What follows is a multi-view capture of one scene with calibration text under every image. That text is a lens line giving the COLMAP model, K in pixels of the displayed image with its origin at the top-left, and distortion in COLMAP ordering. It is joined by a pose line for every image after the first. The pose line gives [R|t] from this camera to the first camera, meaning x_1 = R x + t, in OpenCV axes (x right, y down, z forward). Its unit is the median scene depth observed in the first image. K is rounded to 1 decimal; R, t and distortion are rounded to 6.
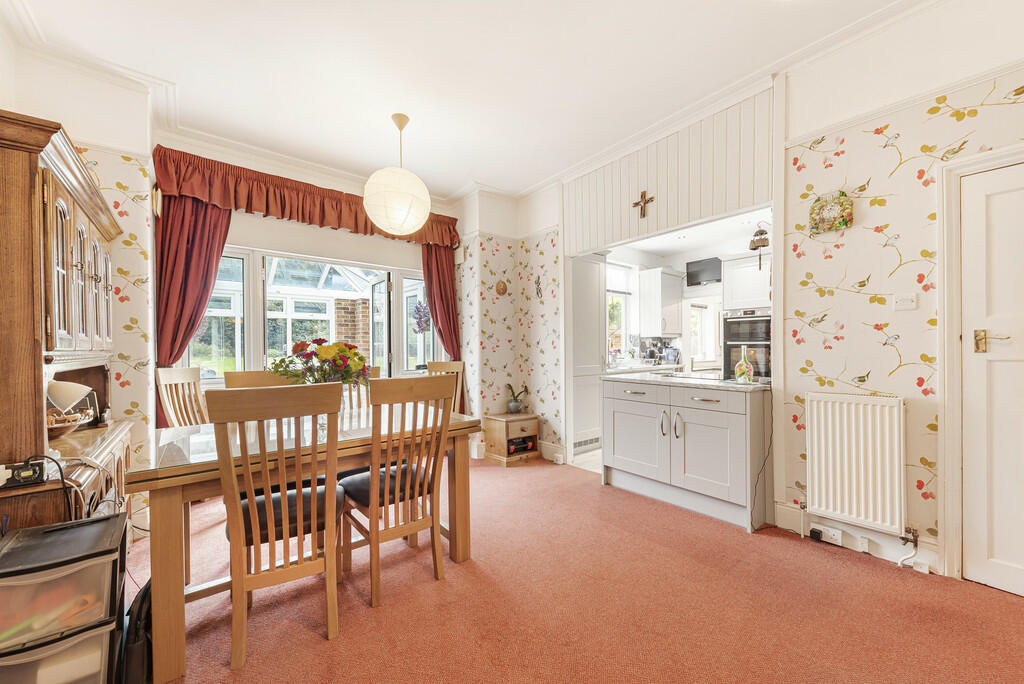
lens RADIAL K [[394.2, 0, 514.9], [0, 394.2, 348.1], [0, 0, 1]] dist [0.010731, -0.000337]
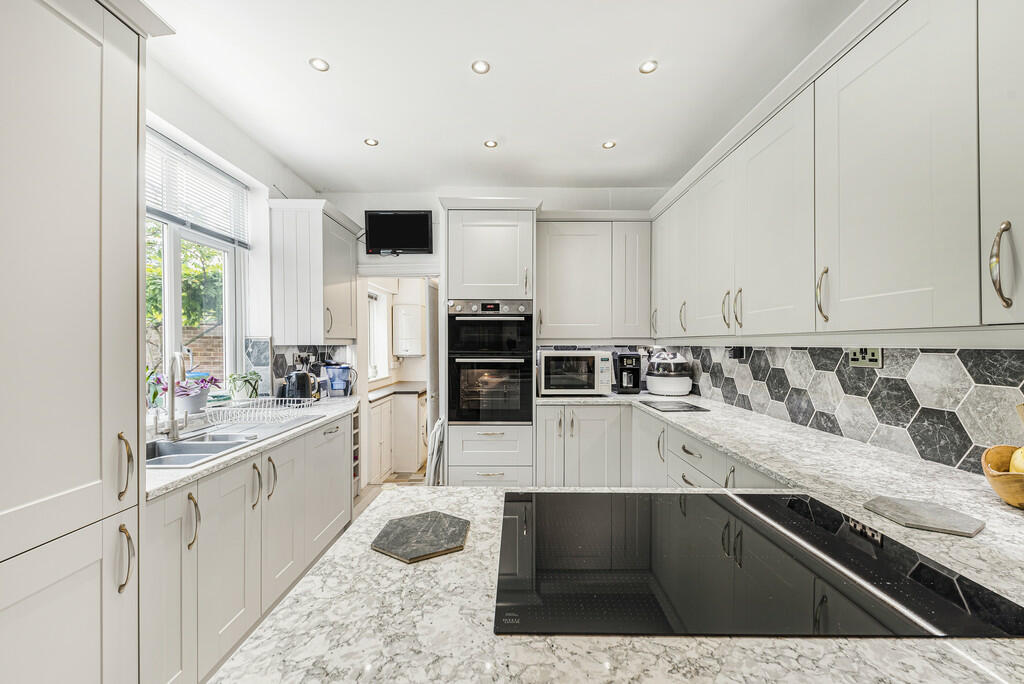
lens RADIAL K [[394.2, 0, 517.0], [0, 394.2, 346.4], [0, 0, 1]] dist [0.010731, -0.000337]
pose [[0.629778, 0.002586, 0.776771, 0.140348], [-0.001674, 0.999997, -0.001972, -0.025702], [-0.776774, -0.000059, 0.629780, 0.493238]]
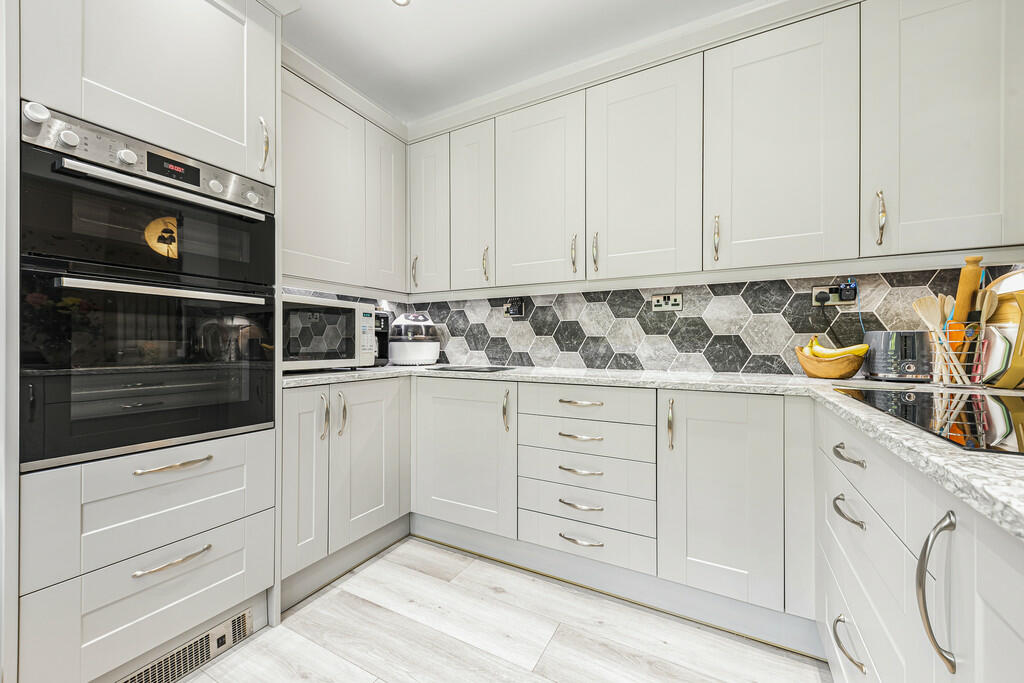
lens RADIAL K [[394.2, 0, 514.0], [0, 394.2, 344.7], [0, 0, 1]] dist [0.010731, -0.000337]
pose [[-0.376266, 0.004473, 0.926501, 0.231823], [0.005020, 0.999984, -0.002789, 0.016031], [-0.926498, 0.003601, -0.376283, 0.725132]]
